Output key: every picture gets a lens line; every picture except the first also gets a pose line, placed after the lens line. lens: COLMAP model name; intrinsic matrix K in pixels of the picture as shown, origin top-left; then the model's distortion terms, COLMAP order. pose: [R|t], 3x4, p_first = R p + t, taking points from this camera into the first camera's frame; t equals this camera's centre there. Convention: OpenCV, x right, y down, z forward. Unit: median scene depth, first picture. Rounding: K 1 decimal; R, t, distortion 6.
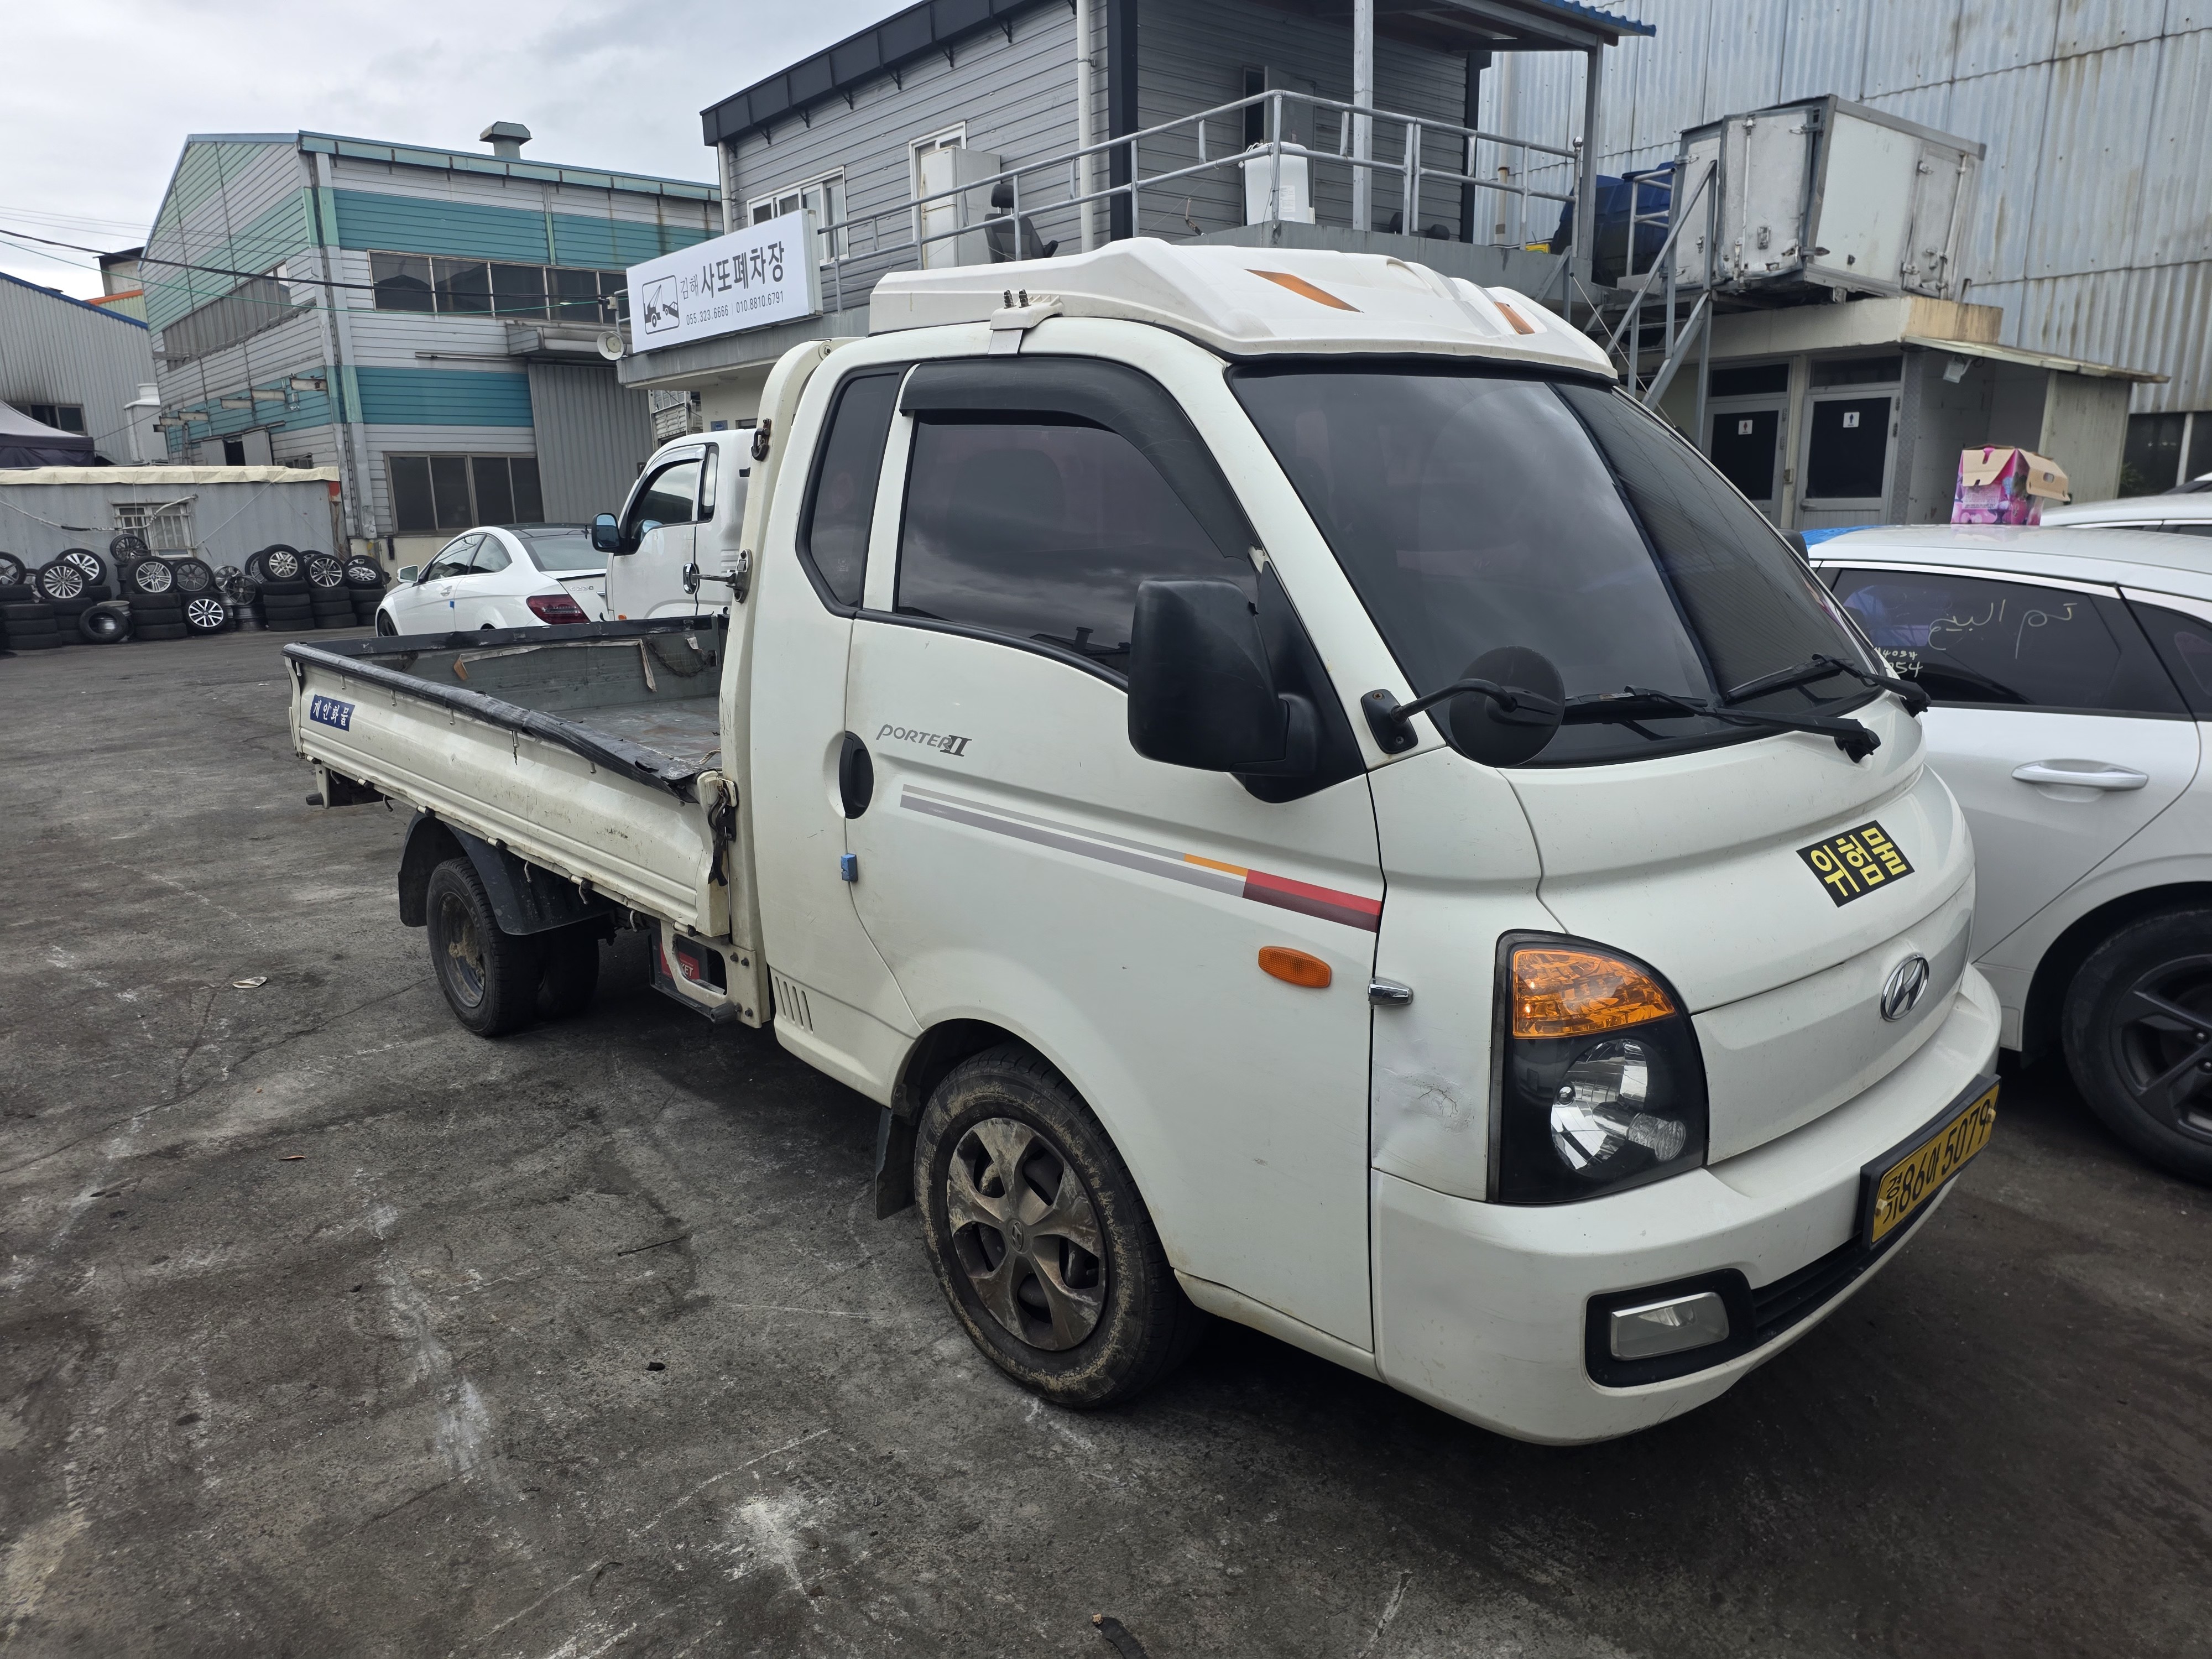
lens RADIAL K [[1486.6, 0, 1083.1], [0, 1486.6, 803.1], [0, 0, 1]] dist [0.059387, -0.051504]
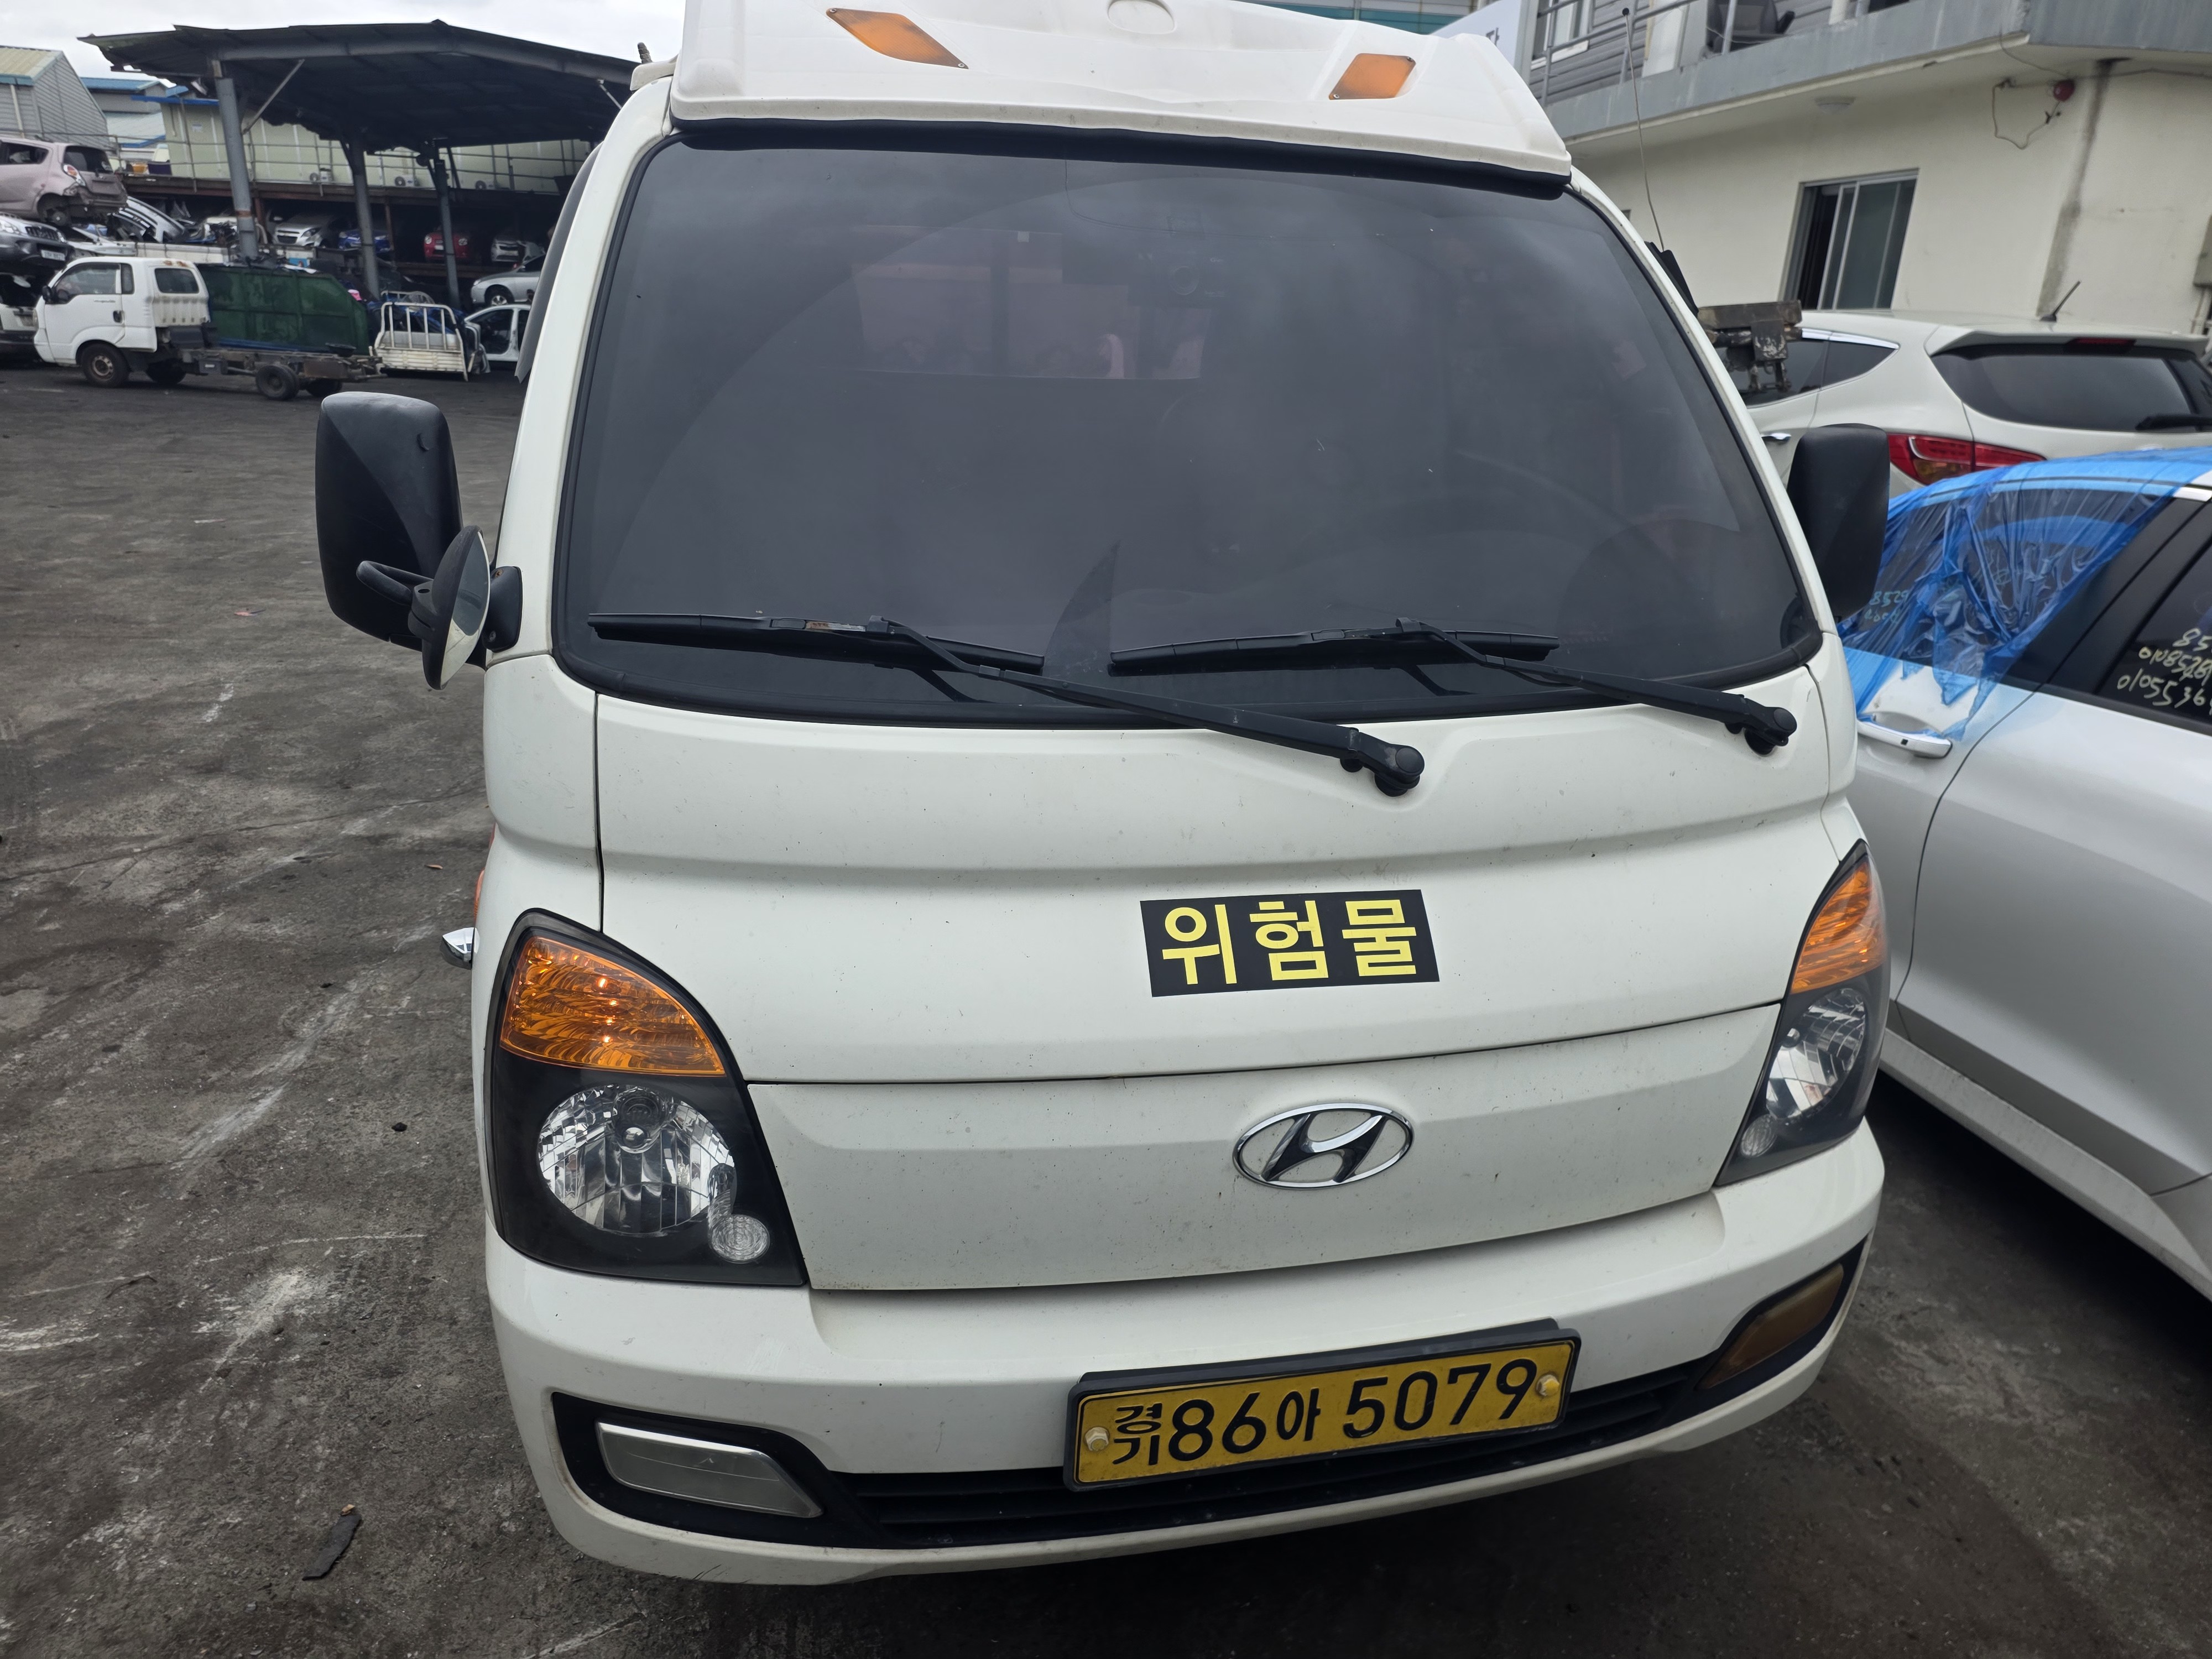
lens RADIAL K [[1486.6, 0, 1083.1], [0, 1486.6, 803.1], [0, 0, 1]] dist [0.059387, -0.051504]
pose [[0.861998, 0.205880, -0.463221, 0.678191], [-0.153419, 0.976909, 0.148696, -0.095043], [0.483138, -0.057109, 0.873680, 0.372800]]
